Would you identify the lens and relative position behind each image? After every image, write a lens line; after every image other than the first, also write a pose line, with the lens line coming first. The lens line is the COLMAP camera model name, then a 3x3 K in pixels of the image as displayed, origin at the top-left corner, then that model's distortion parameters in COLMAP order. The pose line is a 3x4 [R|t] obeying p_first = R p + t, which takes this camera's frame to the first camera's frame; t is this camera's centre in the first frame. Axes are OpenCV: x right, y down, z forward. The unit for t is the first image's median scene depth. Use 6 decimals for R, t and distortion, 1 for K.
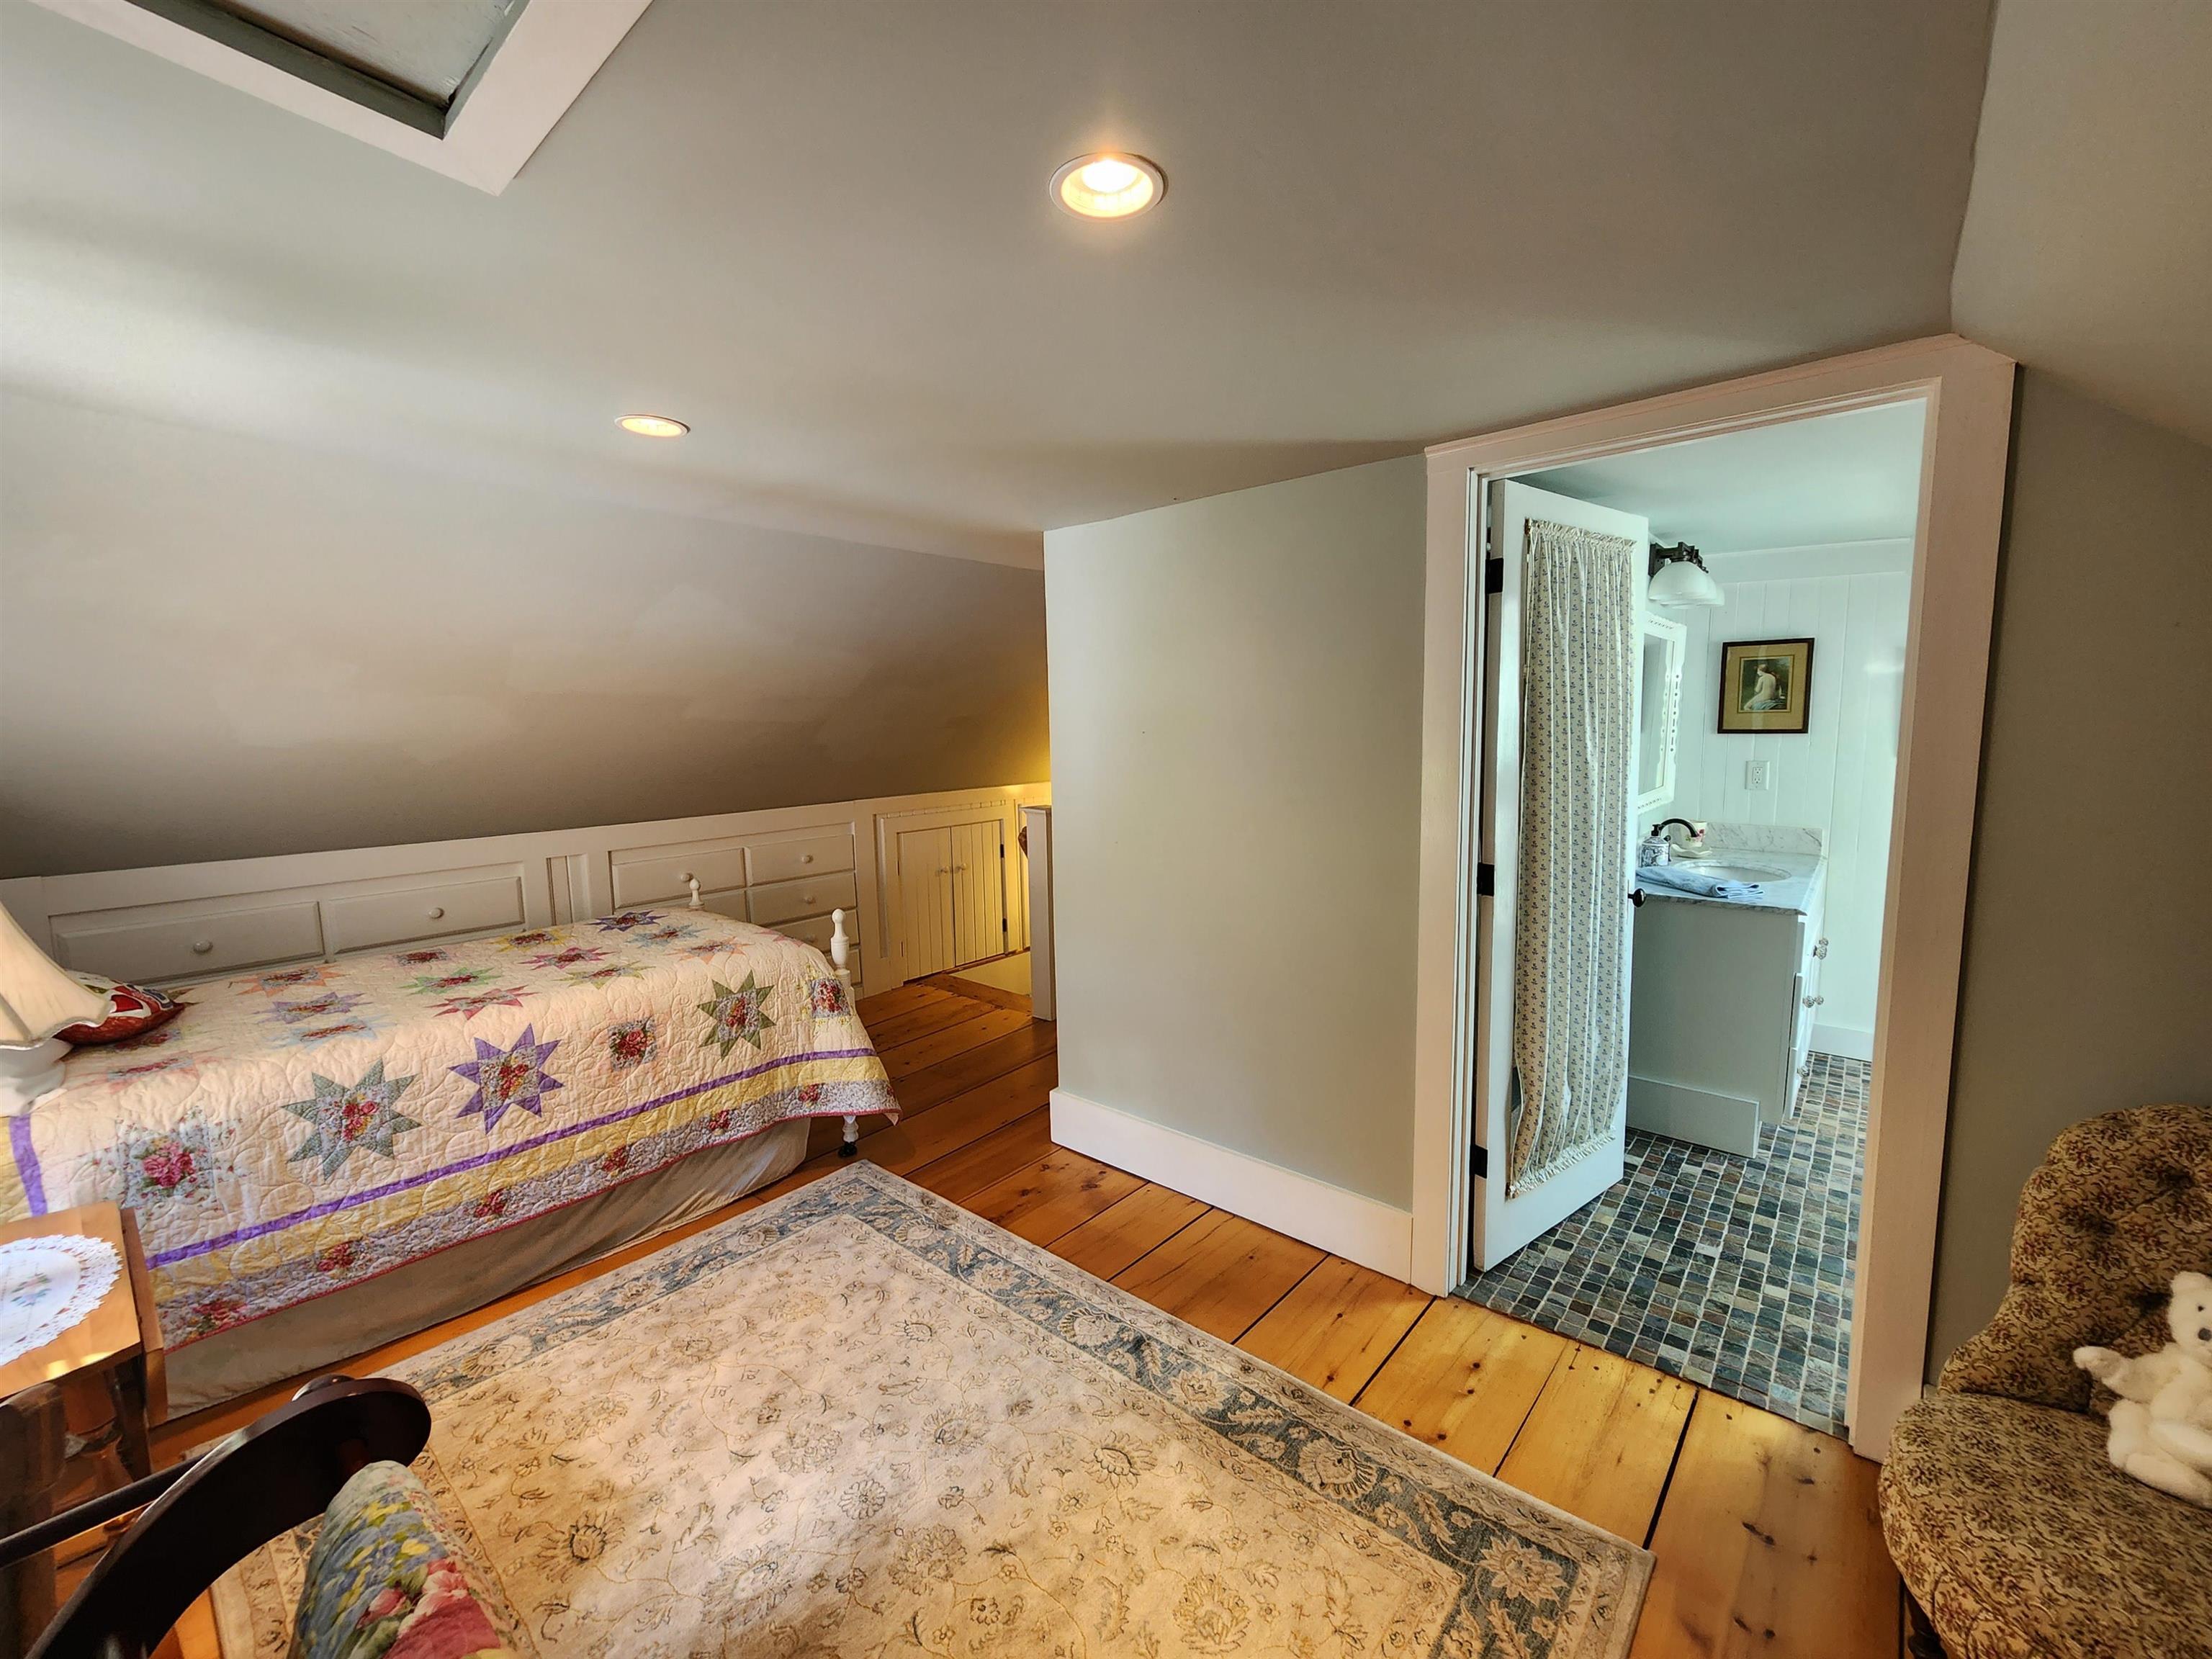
lens RADIAL K [[914.9, 0, 1107.3], [0, 914.9, 835.2], [0, 0, 1]] dist [0.000528, -0.000110]
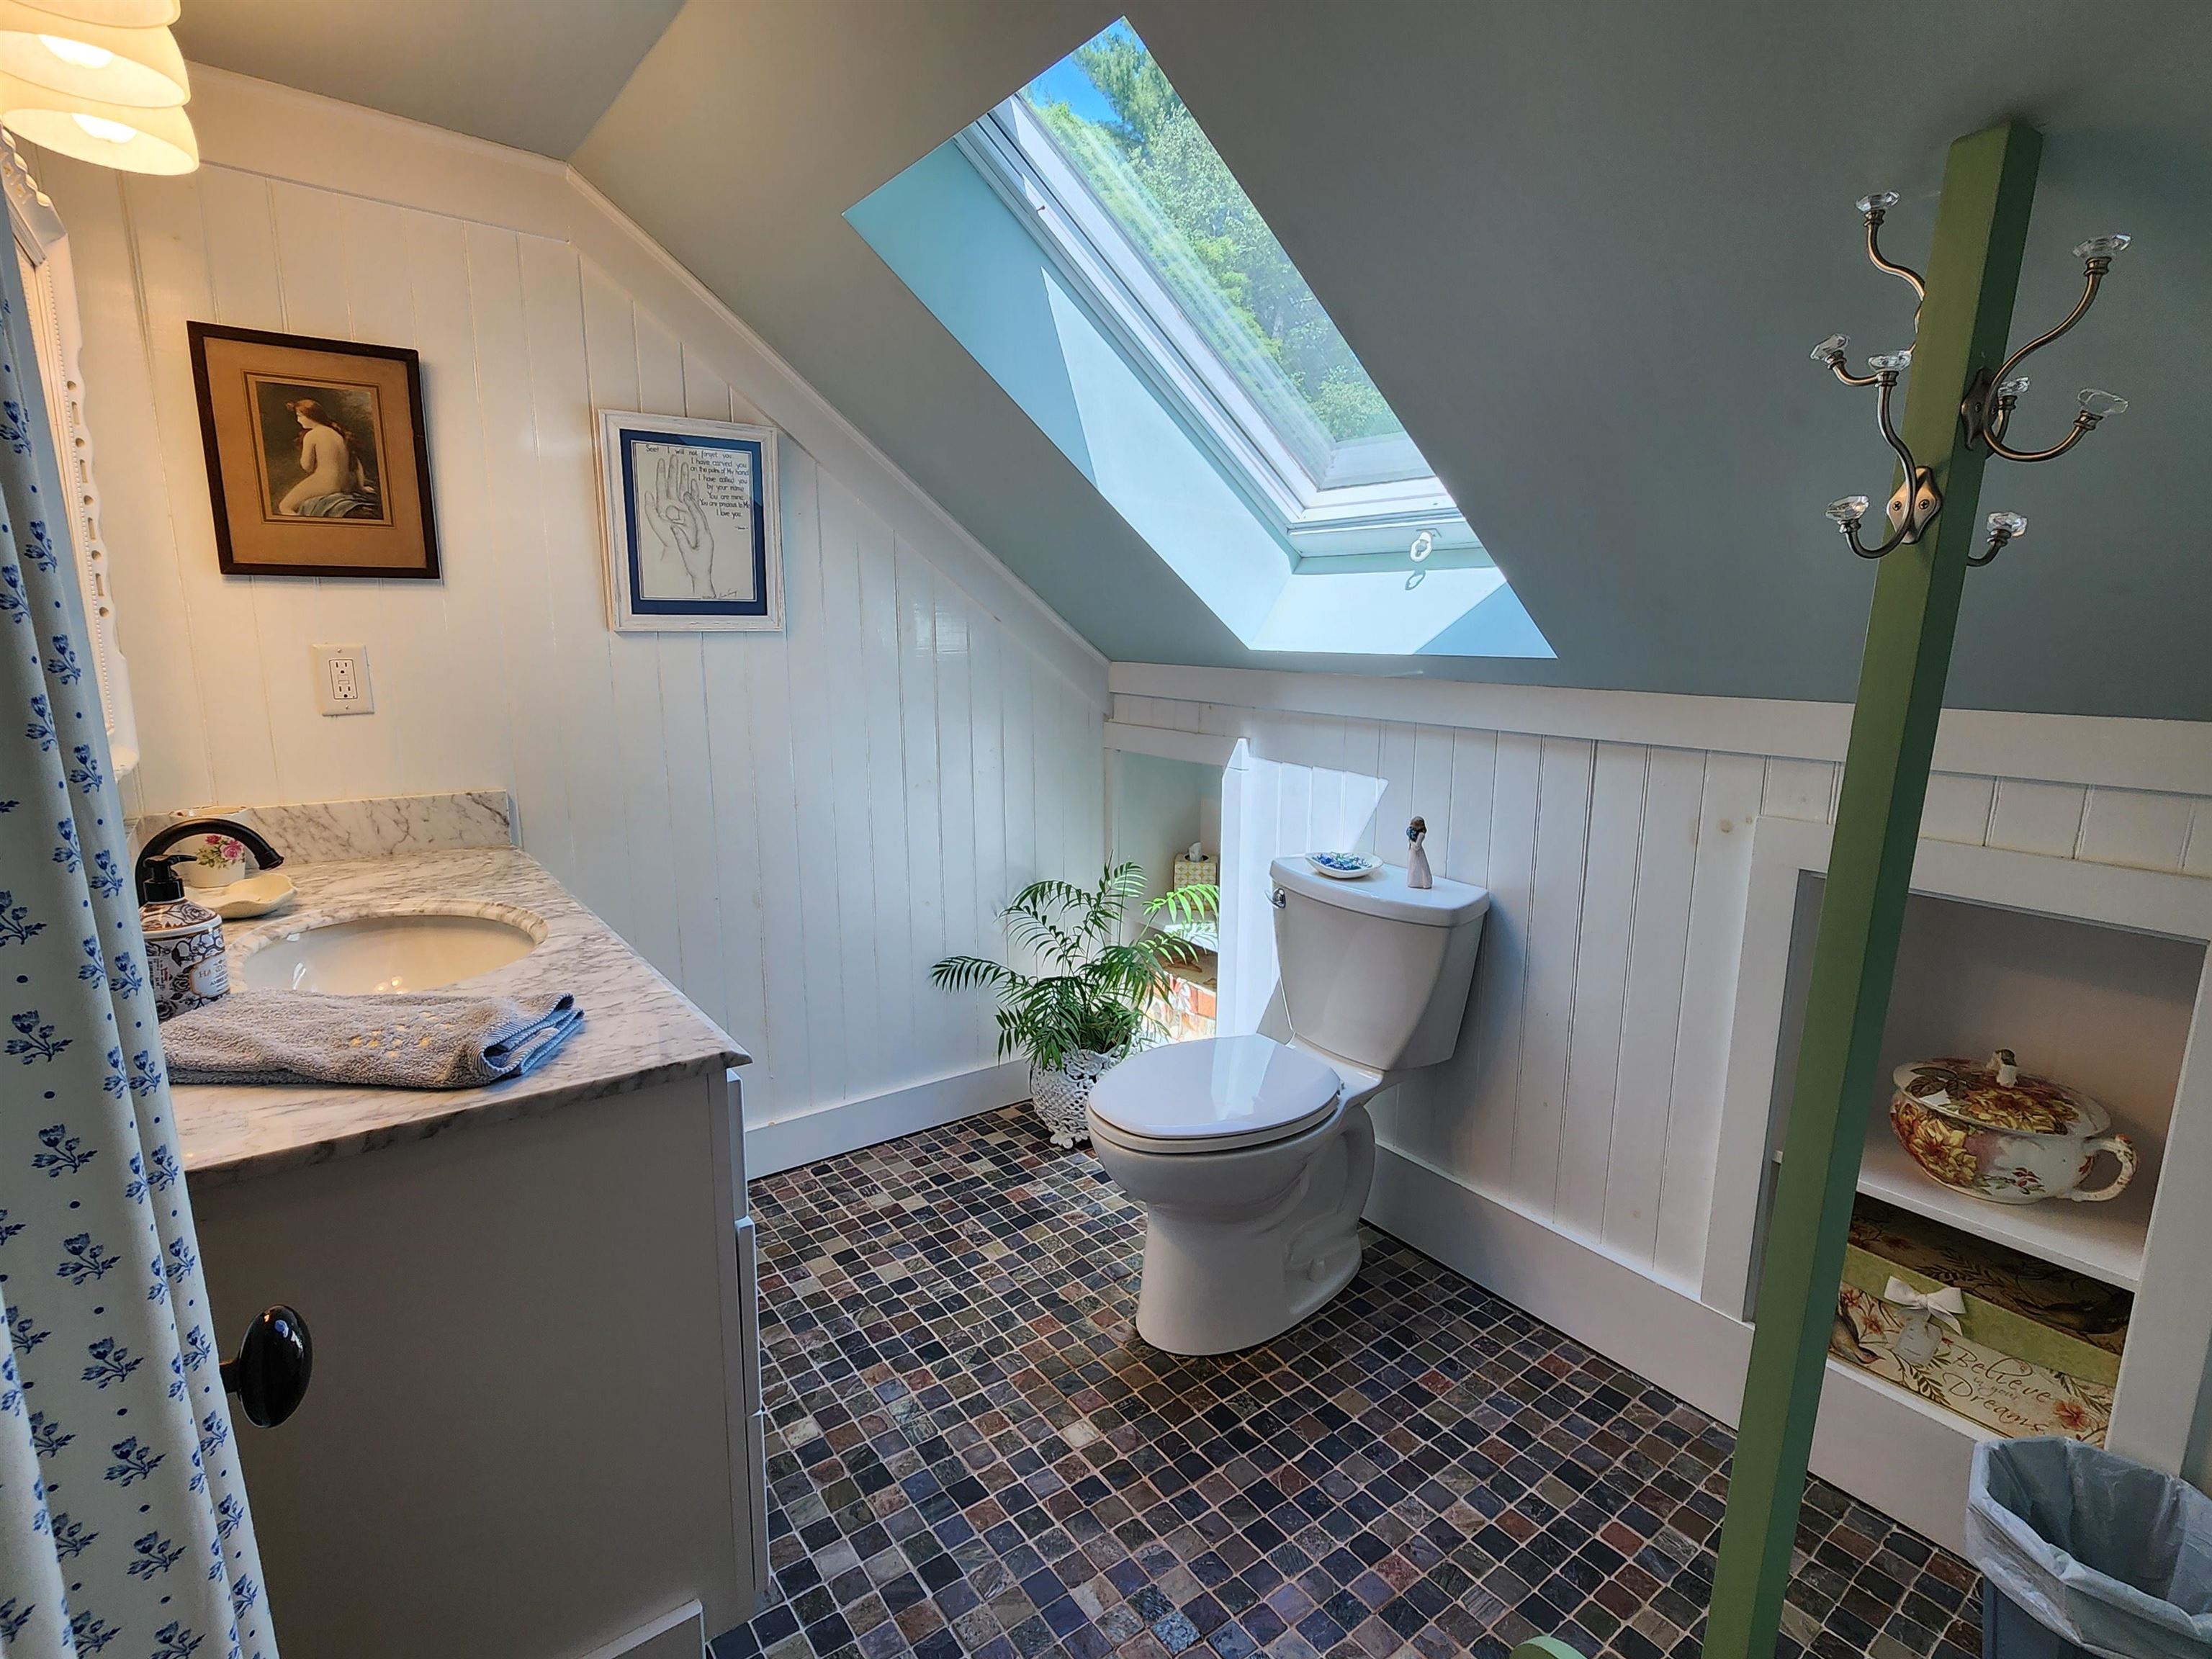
lens RADIAL K [[1098.7, 0, 1101.7], [0, 1098.7, 819.3], [0, 0, 1]] dist [0.001023, 0.000577]
pose [[0.222979, -0.157693, 0.961984, 0.163966], [0.114903, 0.984202, 0.134701, -0.016682], [-0.968028, 0.080499, 0.237575, 0.305509]]
